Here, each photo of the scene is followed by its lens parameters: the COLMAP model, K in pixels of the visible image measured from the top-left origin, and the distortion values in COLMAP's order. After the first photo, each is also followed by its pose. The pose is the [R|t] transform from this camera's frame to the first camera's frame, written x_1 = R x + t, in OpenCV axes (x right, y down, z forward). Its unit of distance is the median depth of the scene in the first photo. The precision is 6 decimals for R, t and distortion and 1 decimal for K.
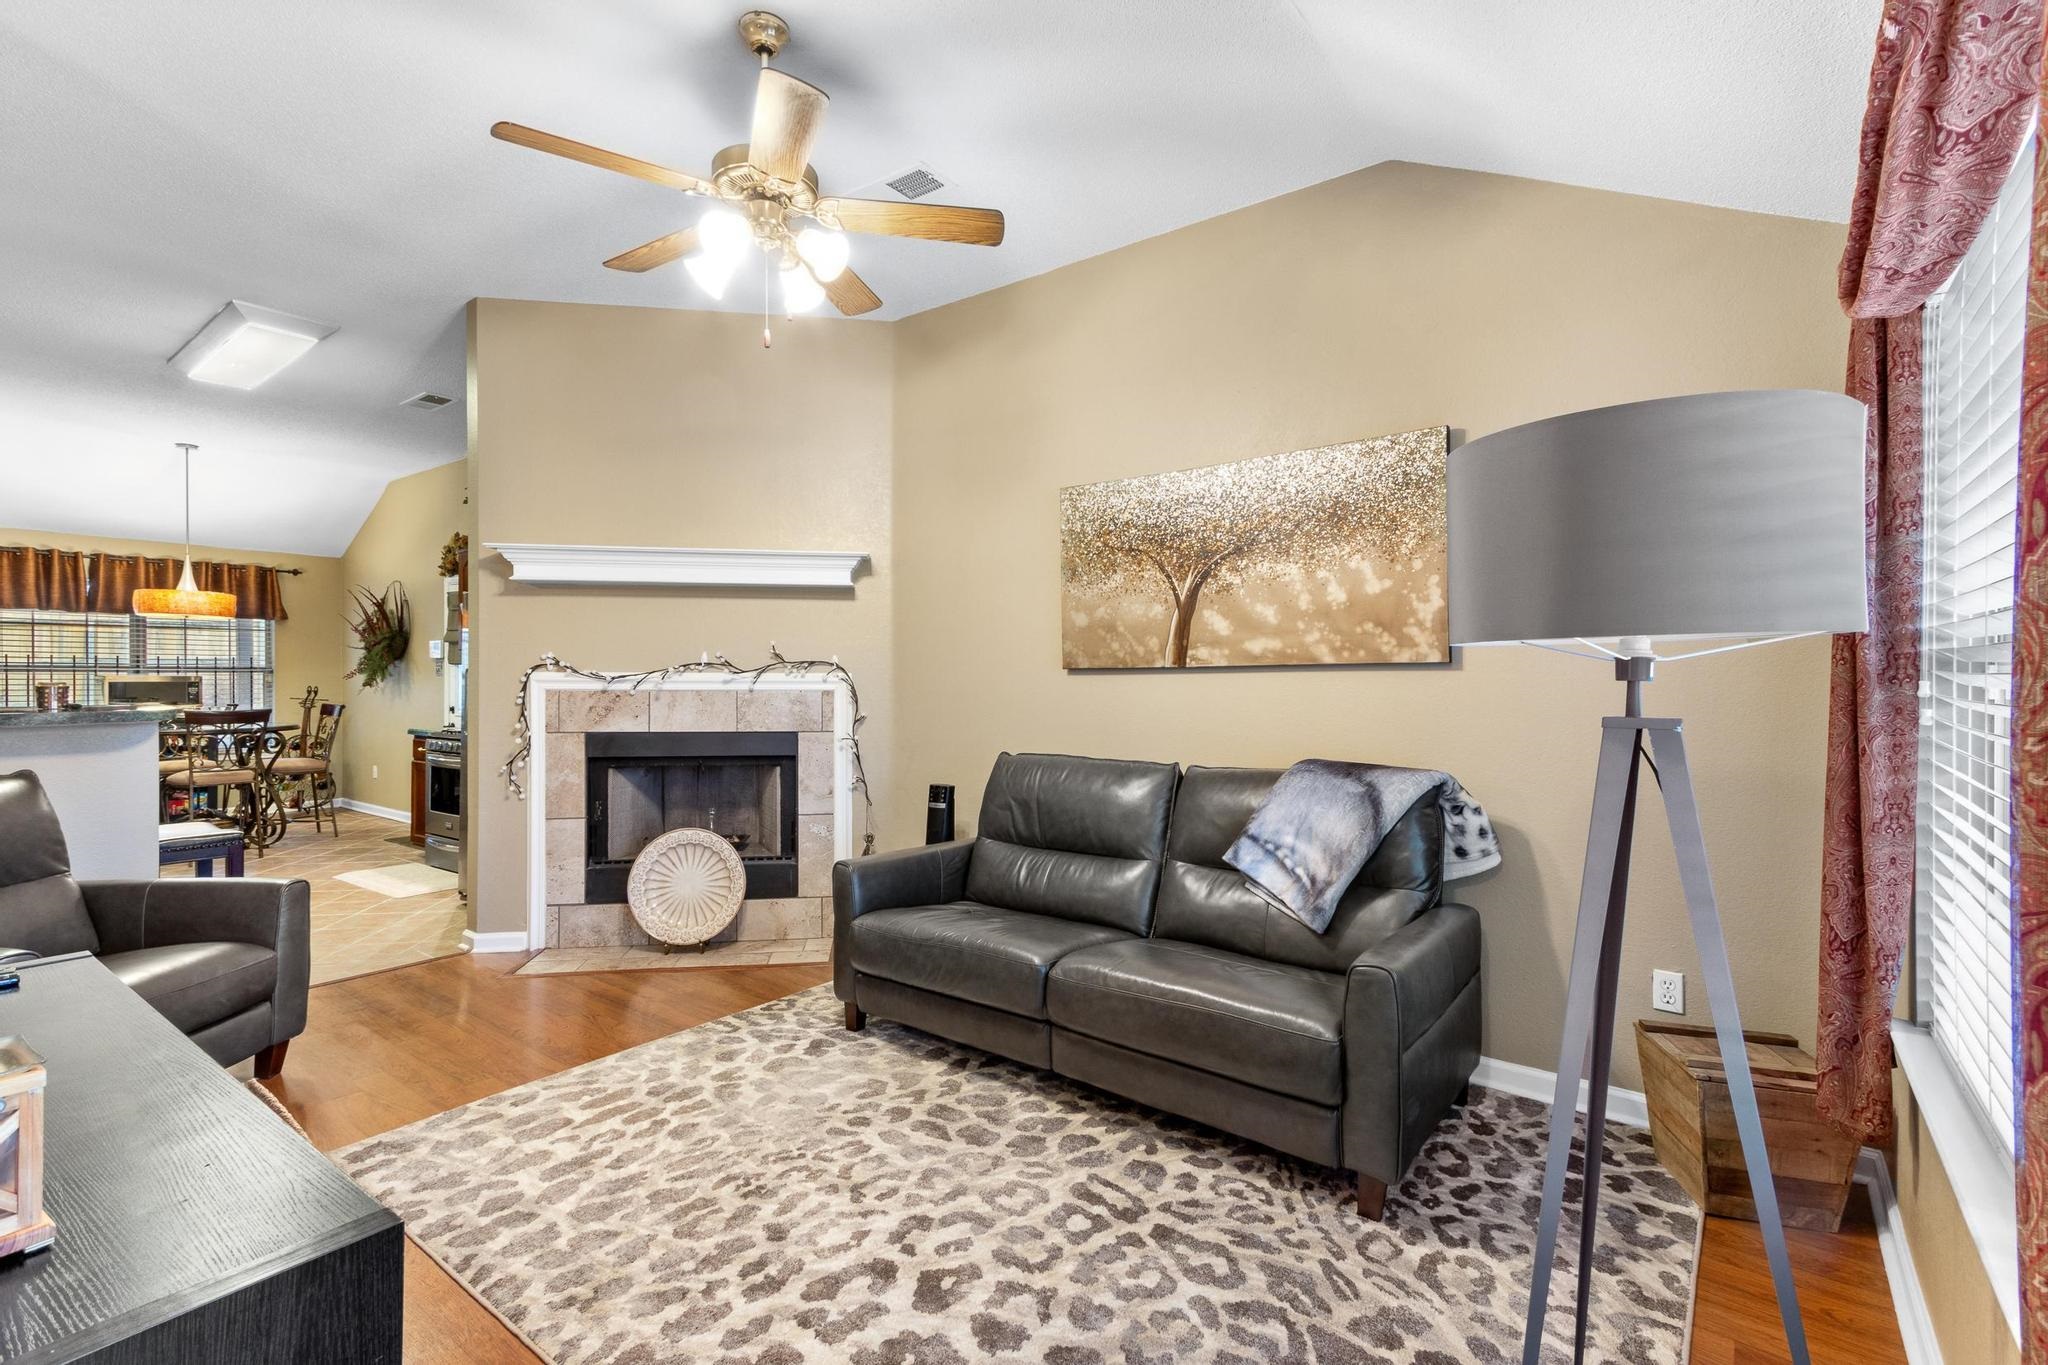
lens RADIAL K [[931.0, 0, 1018.2], [0, 931.0, 681.5], [0, 0, 1]] dist [0.024003, -0.001097]
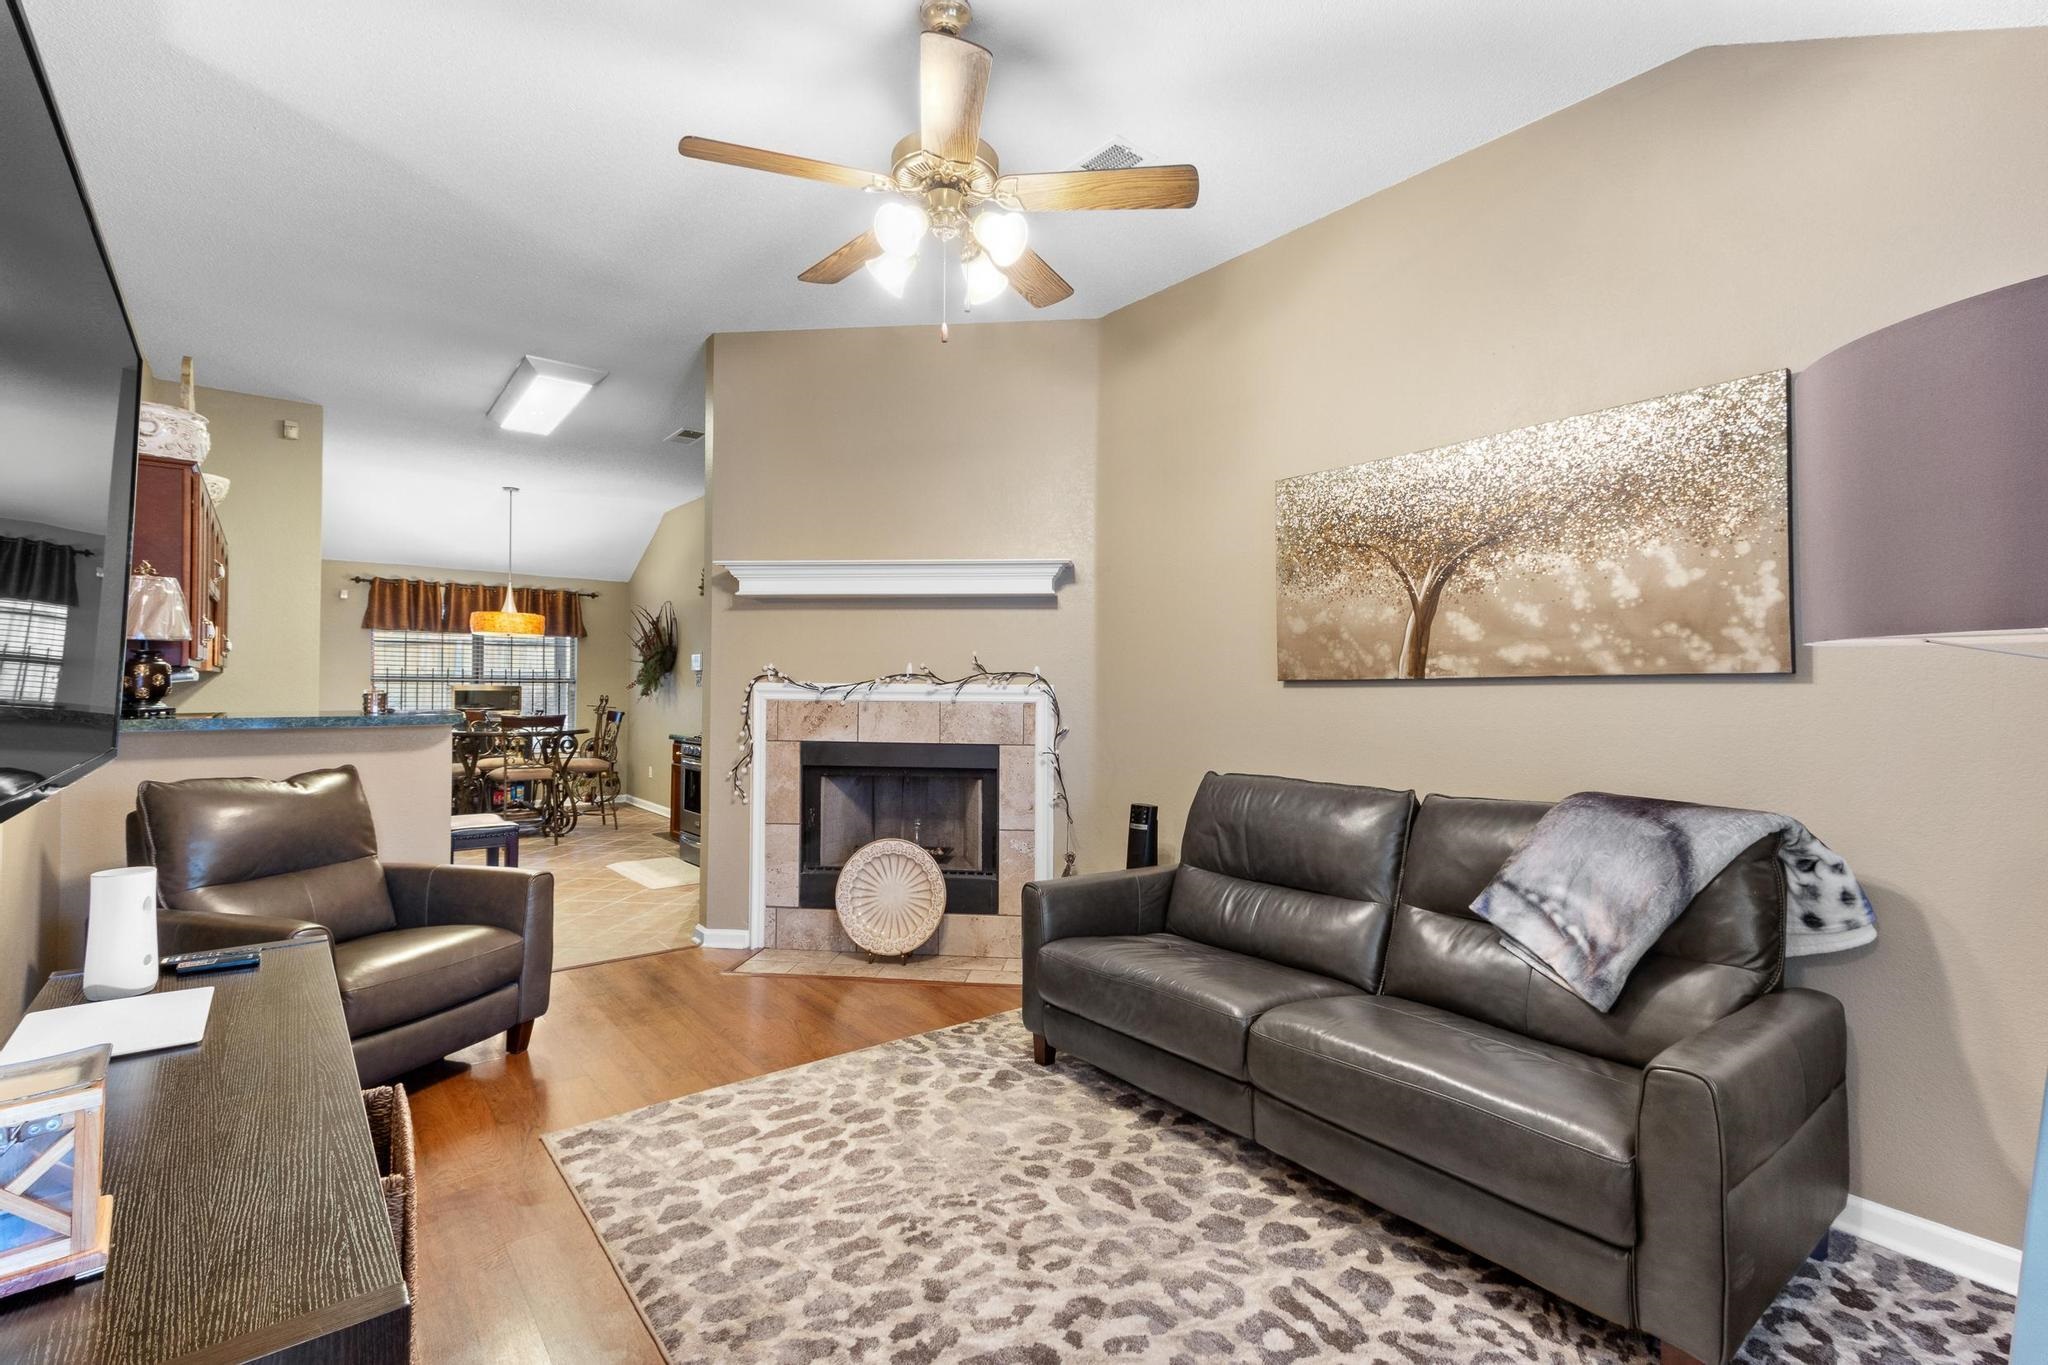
lens RADIAL K [[931.0, 0, 1015.7], [0, 931.0, 680.2], [0, 0, 1]] dist [0.024003, -0.001097]
pose [[0.969163, 0.002462, -0.246407, 0.031399], [-0.006316, 0.999870, -0.014854, 0.001243], [0.246338, 0.015952, 0.969053, 0.084025]]
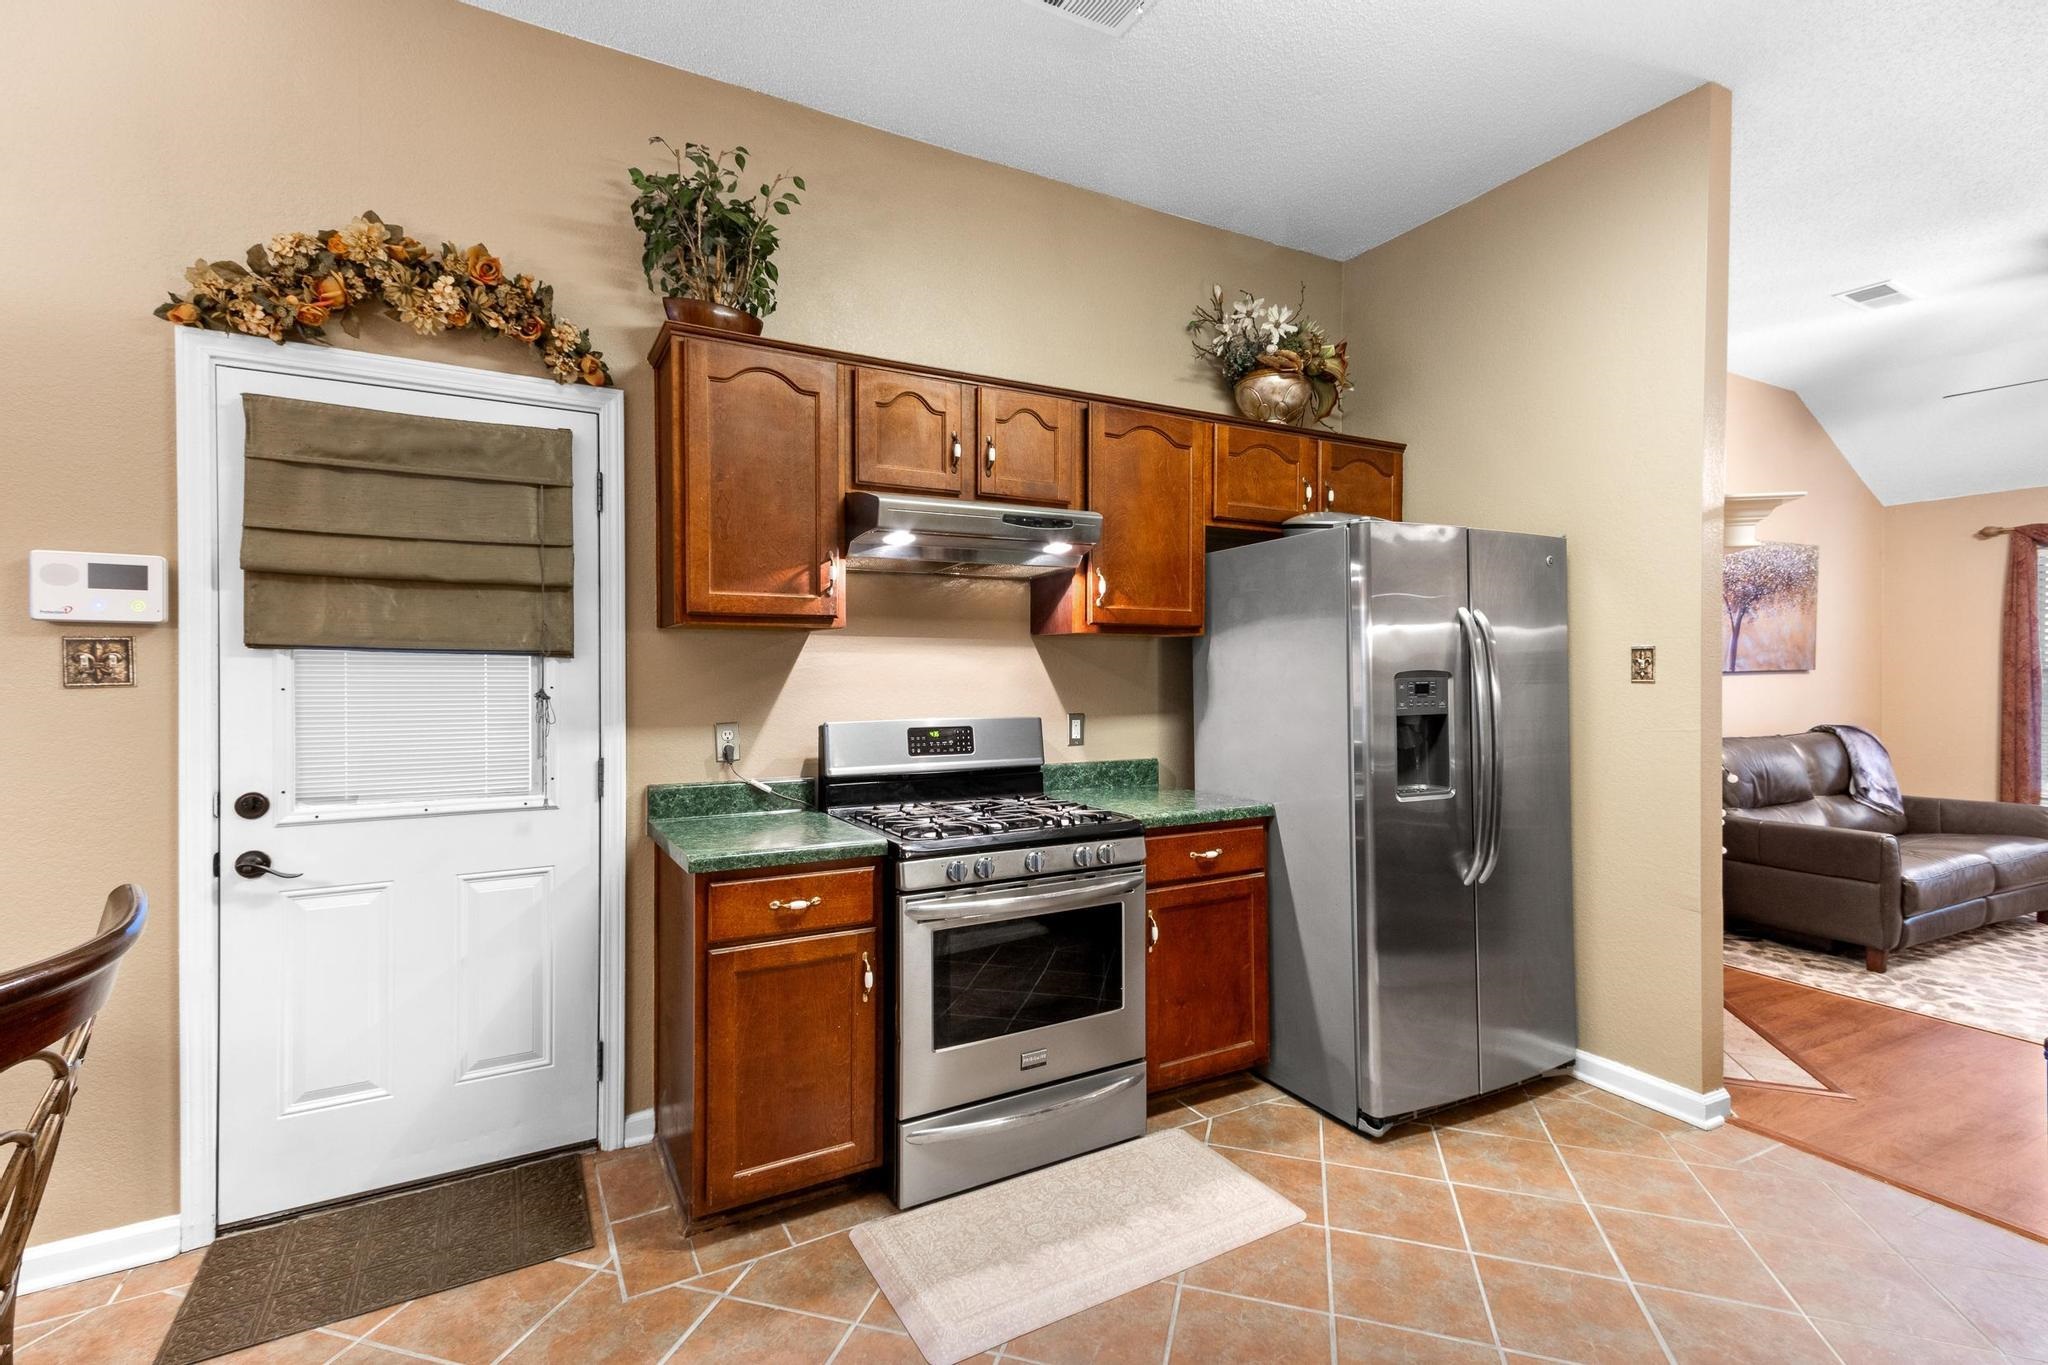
lens RADIAL K [[931.0, 0, 1007.8], [0, 931.0, 677.1], [0, 0, 1]] dist [0.024003, -0.001097]
pose [[0.407306, -0.008568, 0.913252, -1.954657], [0.004254, 0.999963, 0.007484, -0.026966], [-0.913282, 0.000837, 0.407327, 1.695694]]
